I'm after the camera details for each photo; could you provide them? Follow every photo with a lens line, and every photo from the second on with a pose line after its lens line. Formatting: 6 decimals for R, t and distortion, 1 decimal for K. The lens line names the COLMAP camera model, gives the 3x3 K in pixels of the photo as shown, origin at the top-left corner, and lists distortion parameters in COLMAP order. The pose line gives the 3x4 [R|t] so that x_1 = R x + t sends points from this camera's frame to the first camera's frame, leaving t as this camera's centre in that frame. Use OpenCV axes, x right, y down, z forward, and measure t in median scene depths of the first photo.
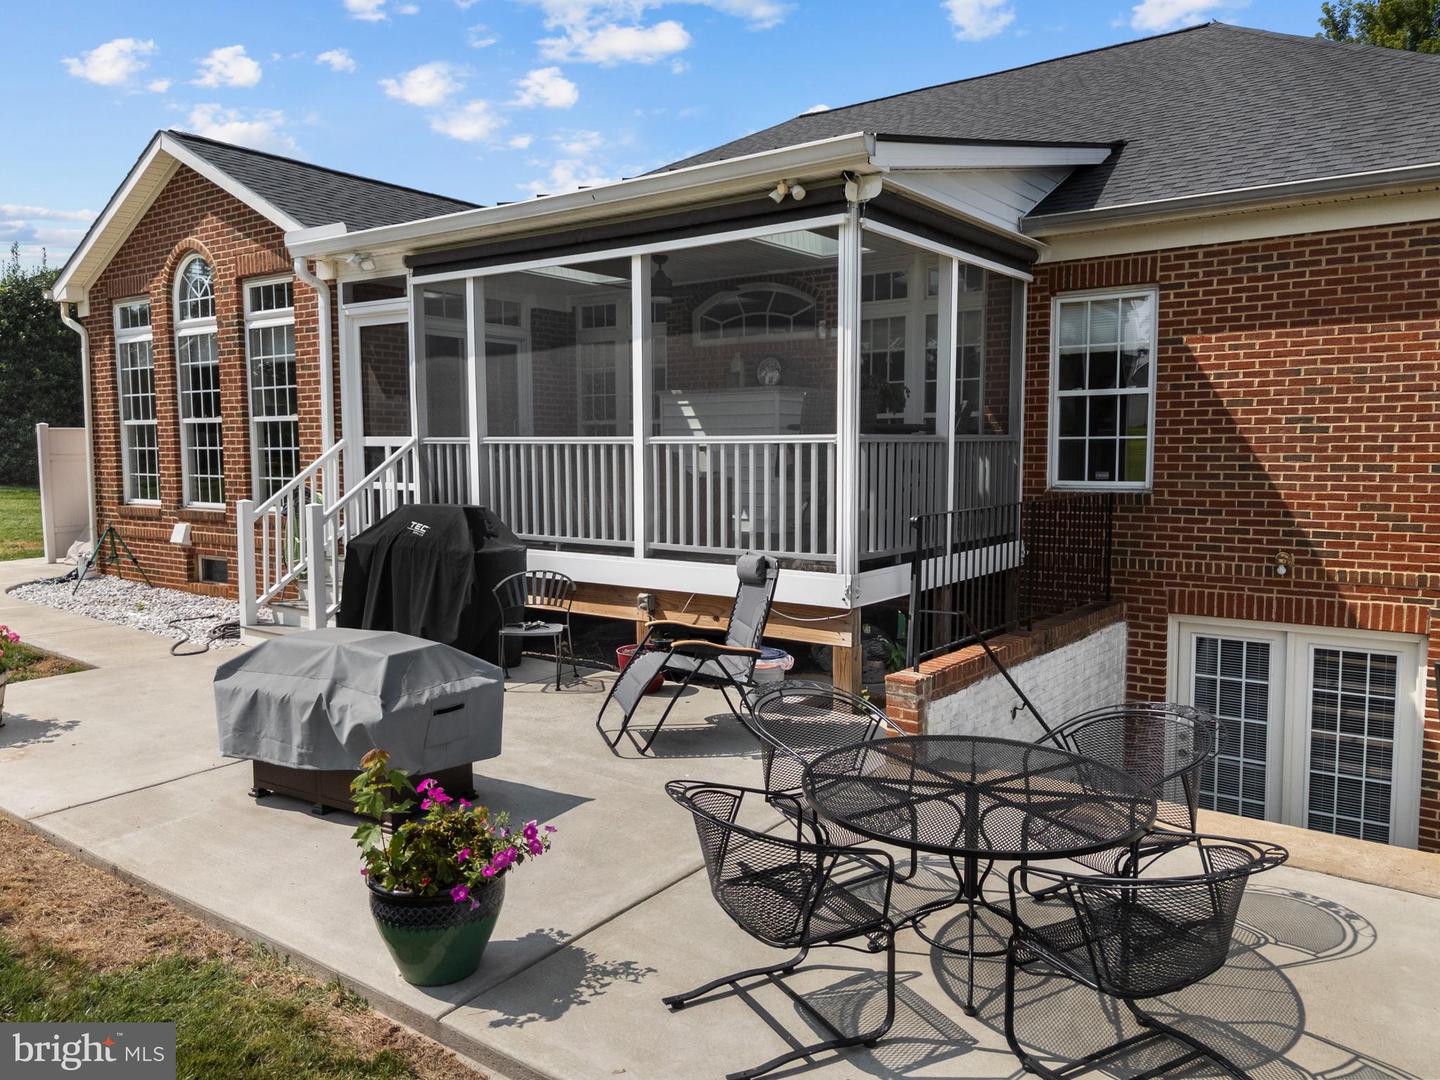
lens RADIAL K [[1058.9, 0, 716.2], [0, 1058.9, 539.8], [0, 0, 1]] dist [0.082594, -0.086883]
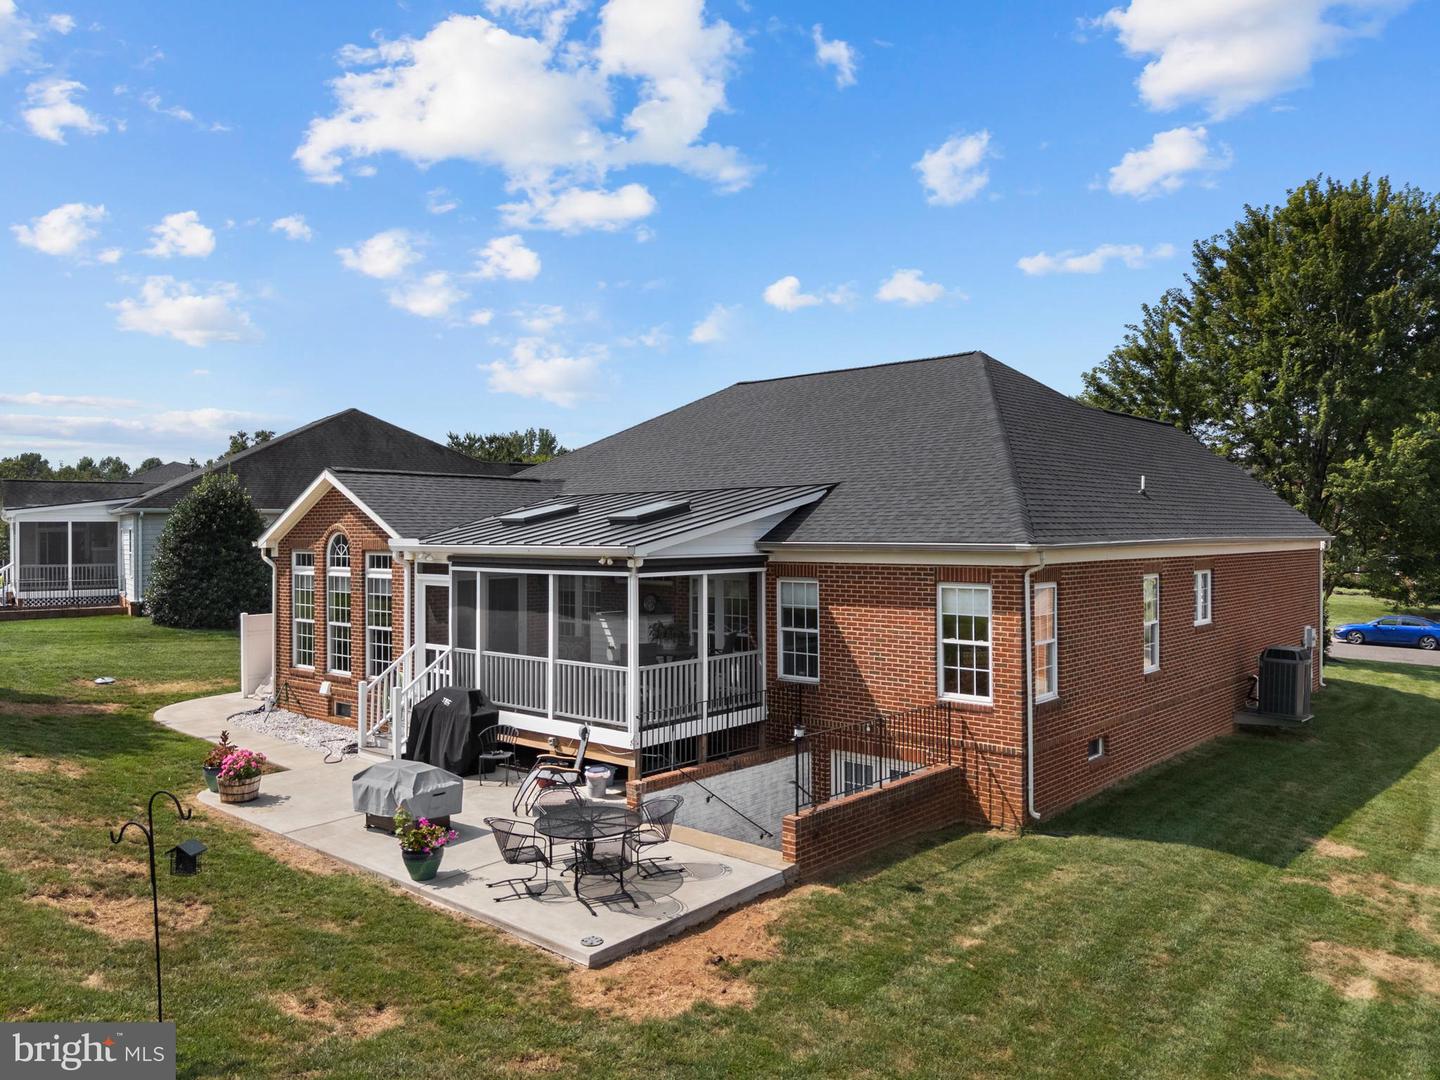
lens RADIAL K [[1060.0, 0, 720.0], [0, 1060.0, 540.0], [0, 0, 1]] dist [0.137814, -0.328462]
pose [[0.996578, -0.000591, -0.082651, 0.363341], [-0.005833, 0.996978, -0.077461, -0.145937], [0.082447, 0.077678, 0.993564, -0.892108]]
